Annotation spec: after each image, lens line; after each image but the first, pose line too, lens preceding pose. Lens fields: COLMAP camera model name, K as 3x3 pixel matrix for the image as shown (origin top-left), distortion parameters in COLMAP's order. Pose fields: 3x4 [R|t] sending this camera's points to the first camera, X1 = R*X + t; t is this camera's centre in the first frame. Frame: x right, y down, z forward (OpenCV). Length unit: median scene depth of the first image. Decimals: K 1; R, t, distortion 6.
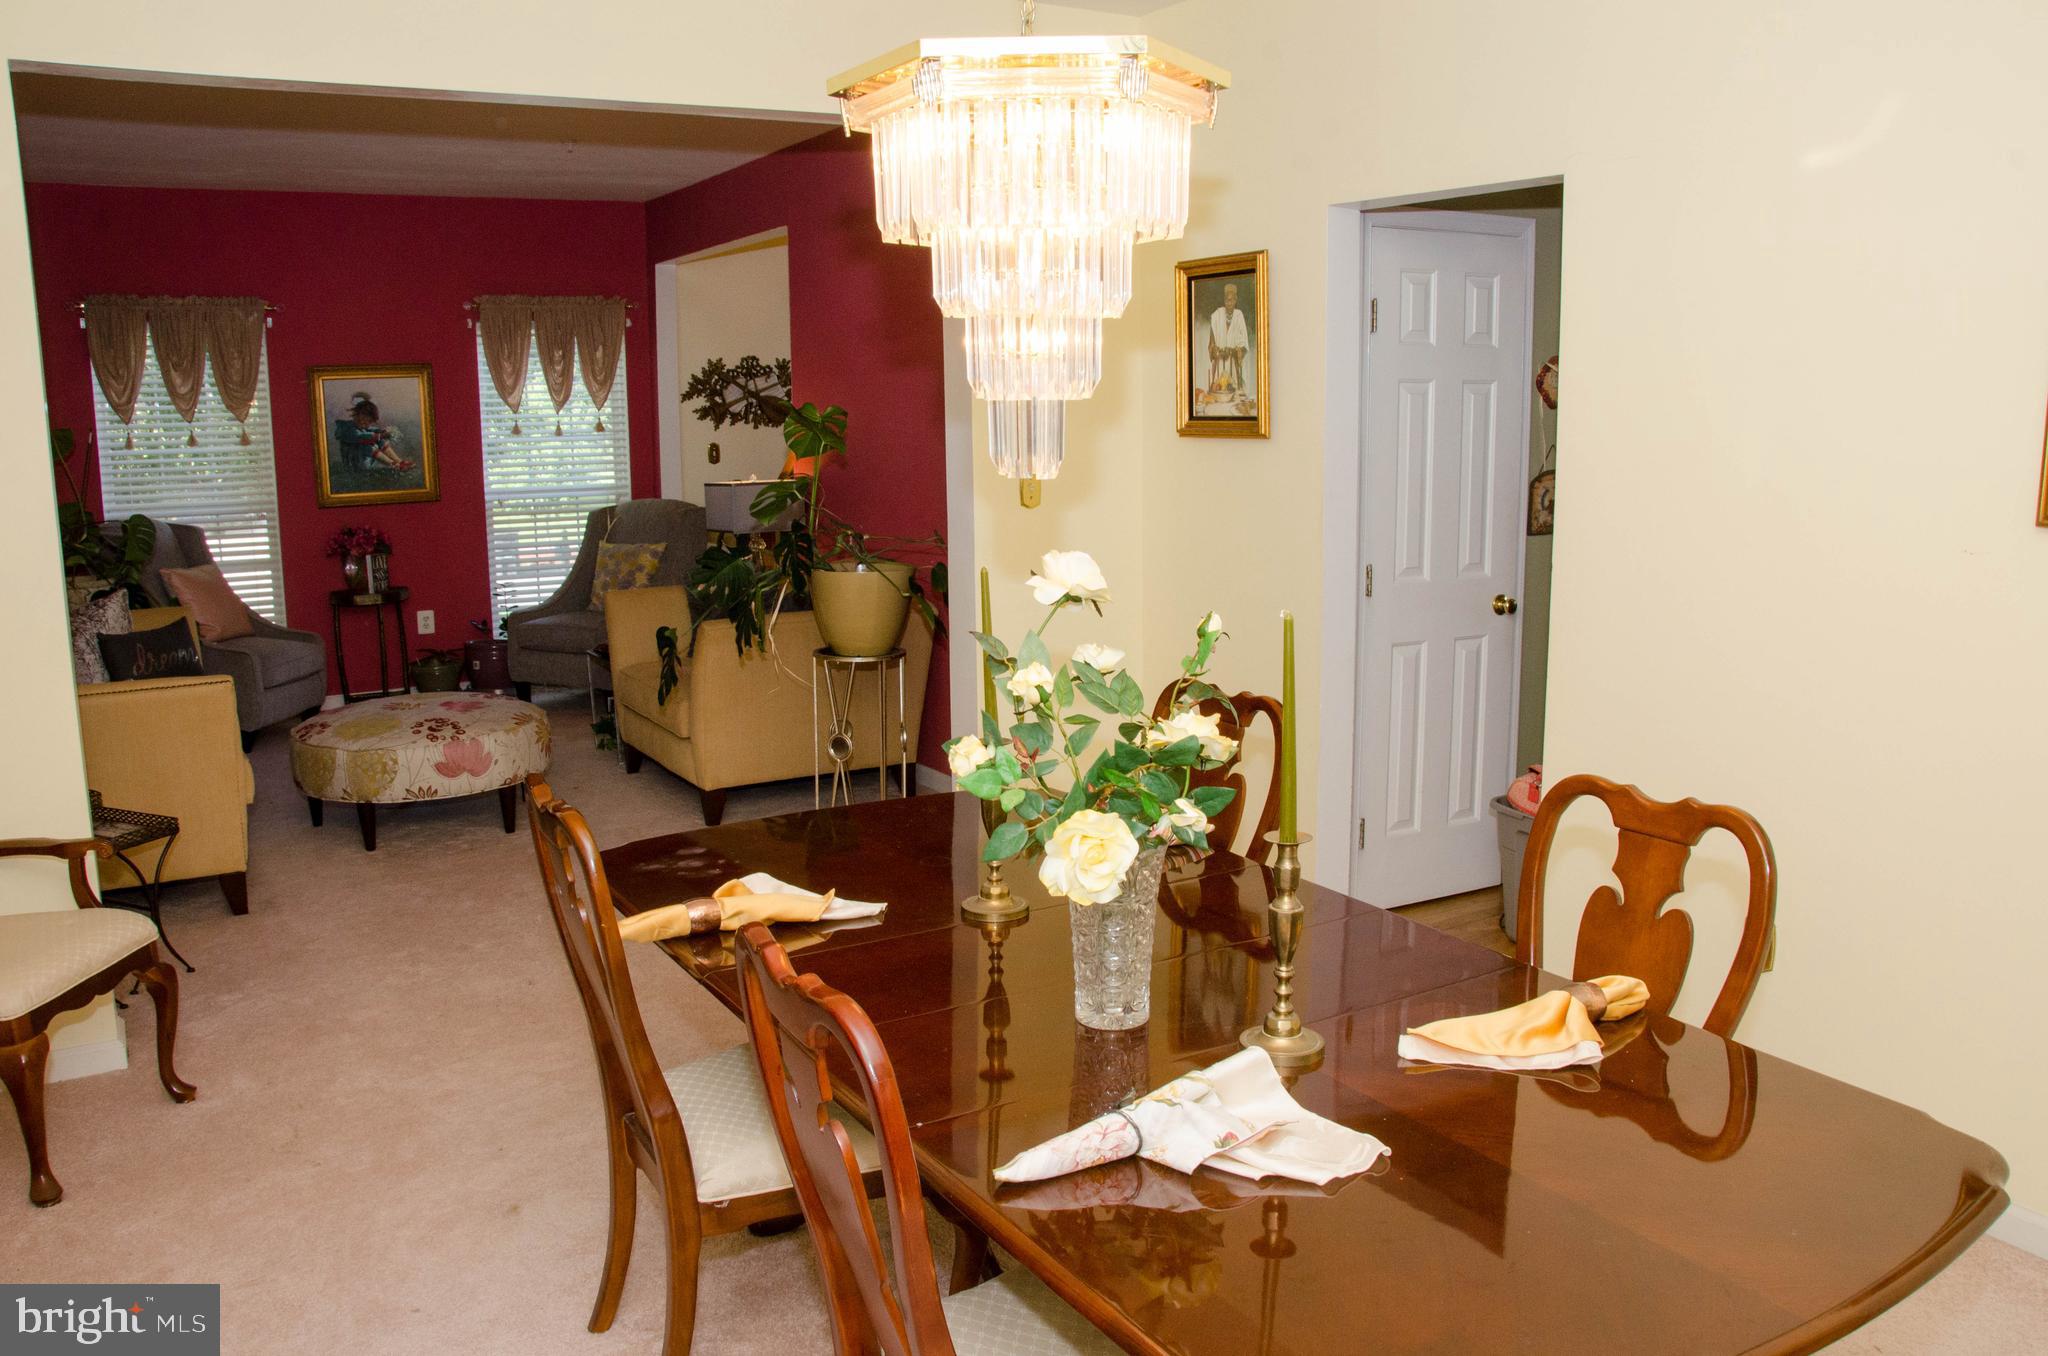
lens RADIAL K [[1598.9, 0, 1024.0], [0, 1598.9, 678.0], [0, 0, 1]] dist [-0.162835, 0.119982]
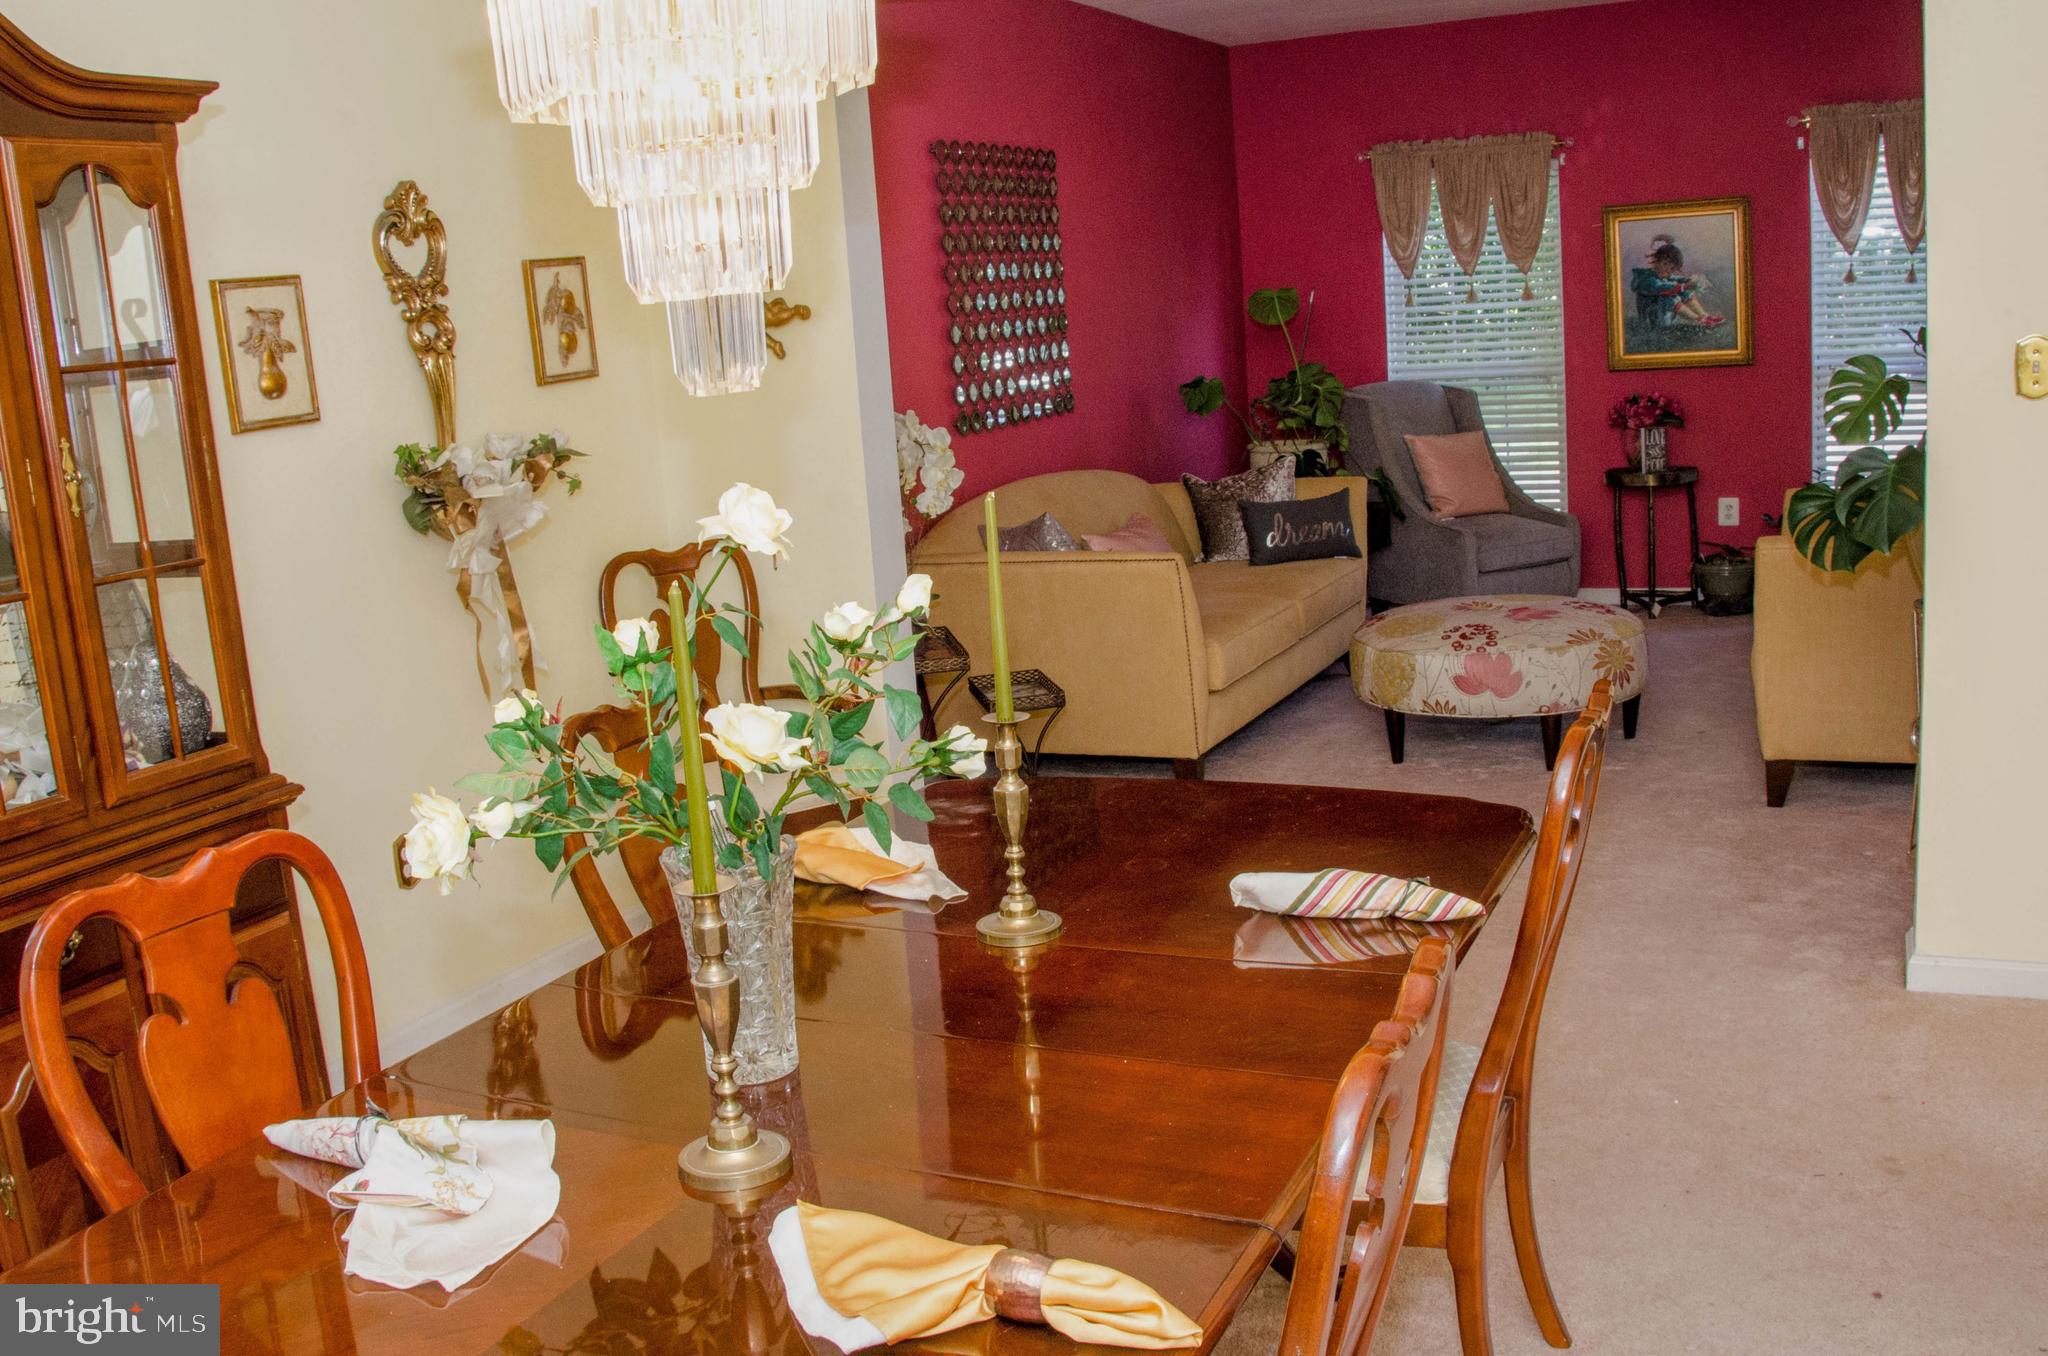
lens RADIAL K [[1881.7, 0, 1024.0], [0, 1881.7, 678.0], [0, 0, 1]] dist [-0.174003, 0.176611]
pose [[0.553094, 0.132468, -0.822520, 0.227817], [-0.078175, 0.991174, 0.107062, -0.024070], [0.829443, 0.005086, 0.558569, 0.152150]]
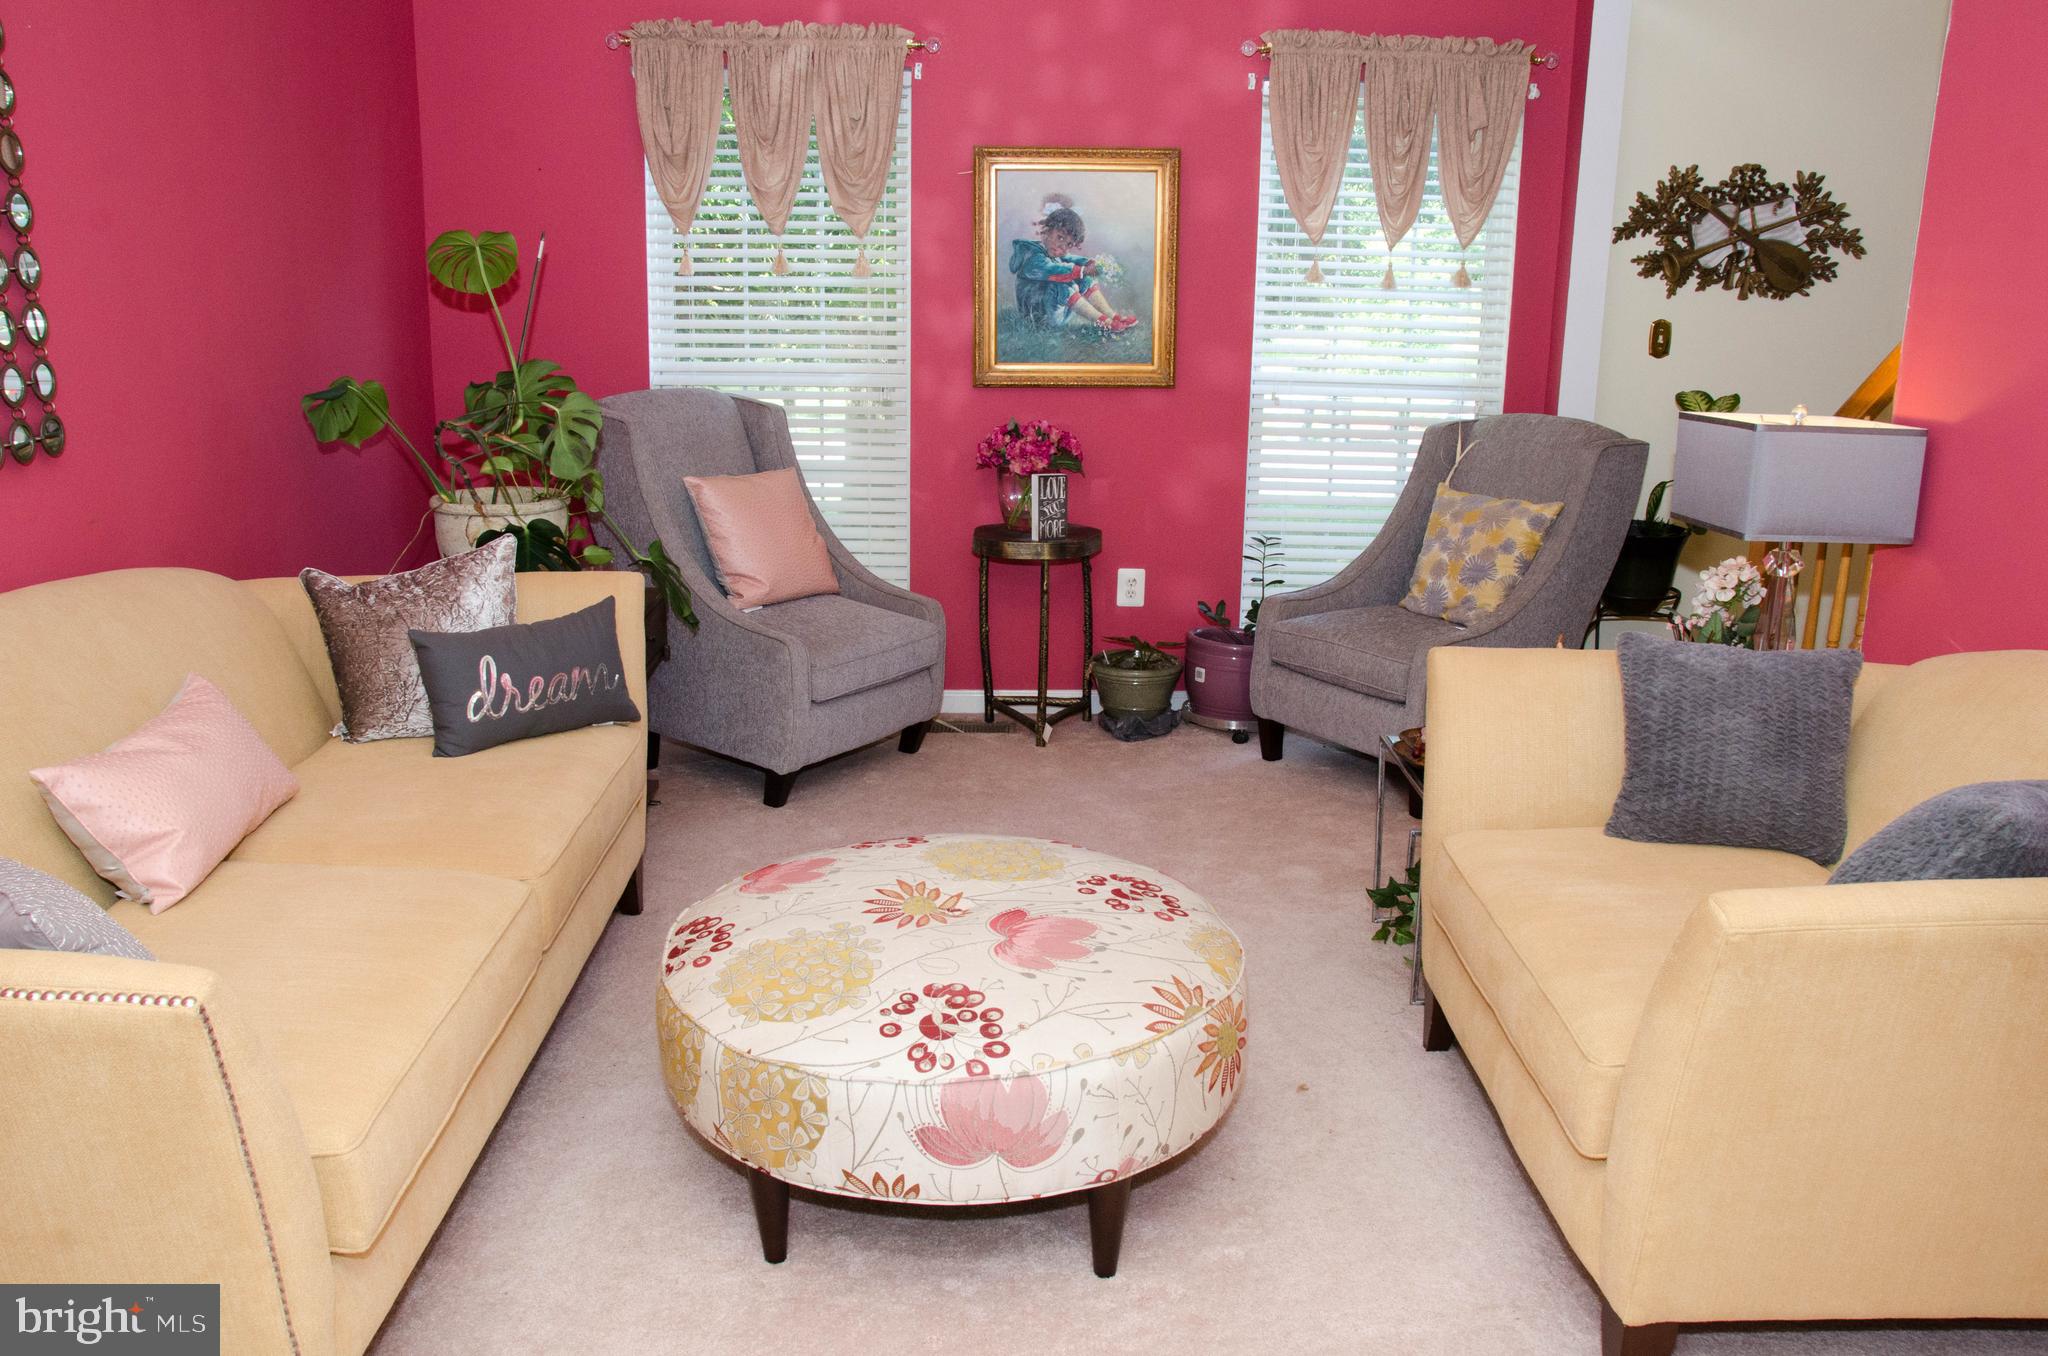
lens RADIAL K [[1598.9, 0, 1024.0], [0, 1598.9, 678.0], [0, 0, 1]] dist [-0.162835, 0.119982]
pose [[0.866543, 0.151497, -0.475555, -0.124191], [-0.110291, 0.987388, 0.113582, -0.068090], [0.486764, -0.045975, 0.872323, 0.454562]]
